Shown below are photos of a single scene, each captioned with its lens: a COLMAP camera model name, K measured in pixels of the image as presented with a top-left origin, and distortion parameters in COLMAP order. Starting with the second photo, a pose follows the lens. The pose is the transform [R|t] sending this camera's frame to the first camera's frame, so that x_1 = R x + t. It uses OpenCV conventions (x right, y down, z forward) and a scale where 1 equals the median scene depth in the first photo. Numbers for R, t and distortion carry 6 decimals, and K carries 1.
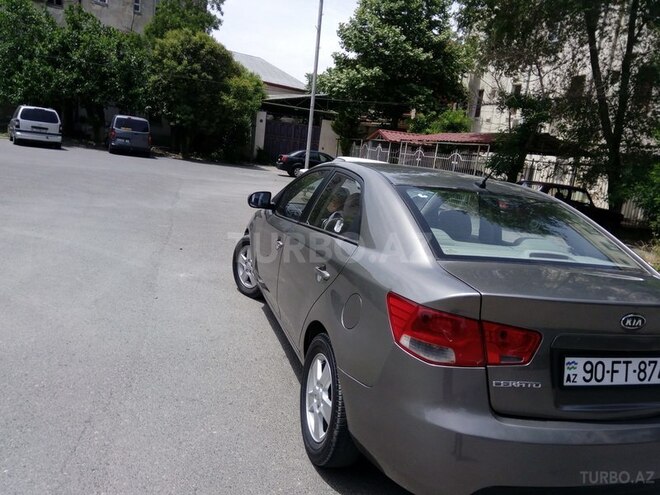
lens RADIAL K [[513.8, 0, 330.0], [0, 513.8, 247.5], [0, 0, 1]] dist [0.103230, -0.165308]
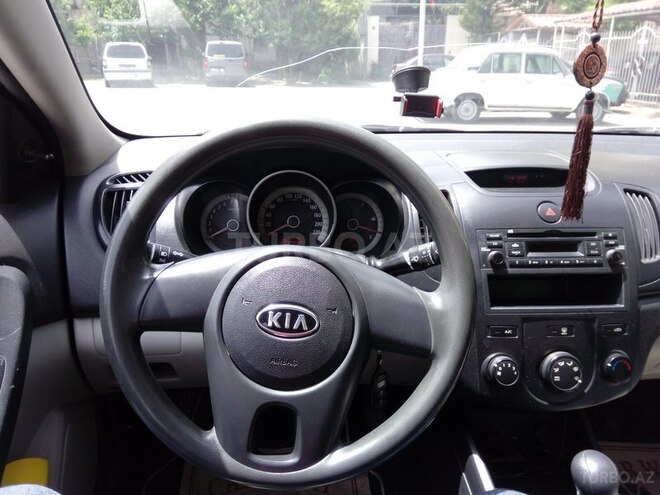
lens RADIAL K [[513.8, 0, 330.0], [0, 513.8, 247.5], [0, 0, 1]] dist [0.103230, -0.165308]
pose [[0.966103, -0.032472, -0.256107, 0.006397], [0.068876, 0.988519, 0.134483, -0.011672], [0.248799, -0.147564, 0.957248, 0.146080]]
